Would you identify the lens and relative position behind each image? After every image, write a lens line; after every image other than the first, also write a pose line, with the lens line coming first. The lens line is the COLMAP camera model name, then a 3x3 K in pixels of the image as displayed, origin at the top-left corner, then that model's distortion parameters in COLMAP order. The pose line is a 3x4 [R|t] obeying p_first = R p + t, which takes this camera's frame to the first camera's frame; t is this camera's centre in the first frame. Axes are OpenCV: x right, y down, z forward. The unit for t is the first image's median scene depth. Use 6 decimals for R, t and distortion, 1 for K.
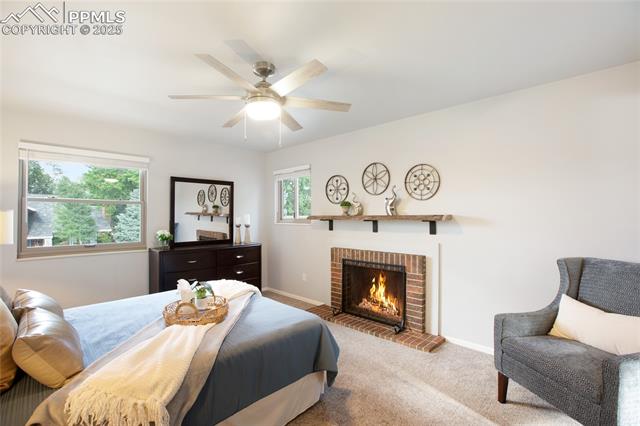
lens RADIAL K [[297.5, 0, 320.0], [0, 297.5, 213.0], [0, 0, 1]] dist [0.000530, 0.000339]
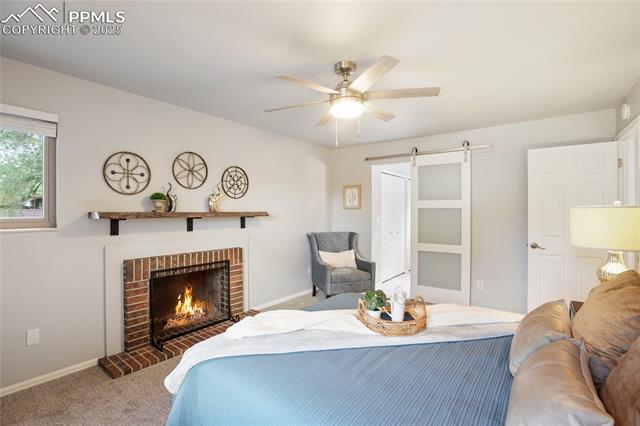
lens RADIAL K [[311.9, 0, 317.4], [0, 311.9, 208.0], [0, 0, 1]] dist [0.001768, 0.000851]
pose [[-0.106424, 0.018186, 0.994154, -0.770414], [-0.005302, 0.999808, -0.018857, 0.011526], [-0.994307, -0.007278, -0.106307, 0.726332]]
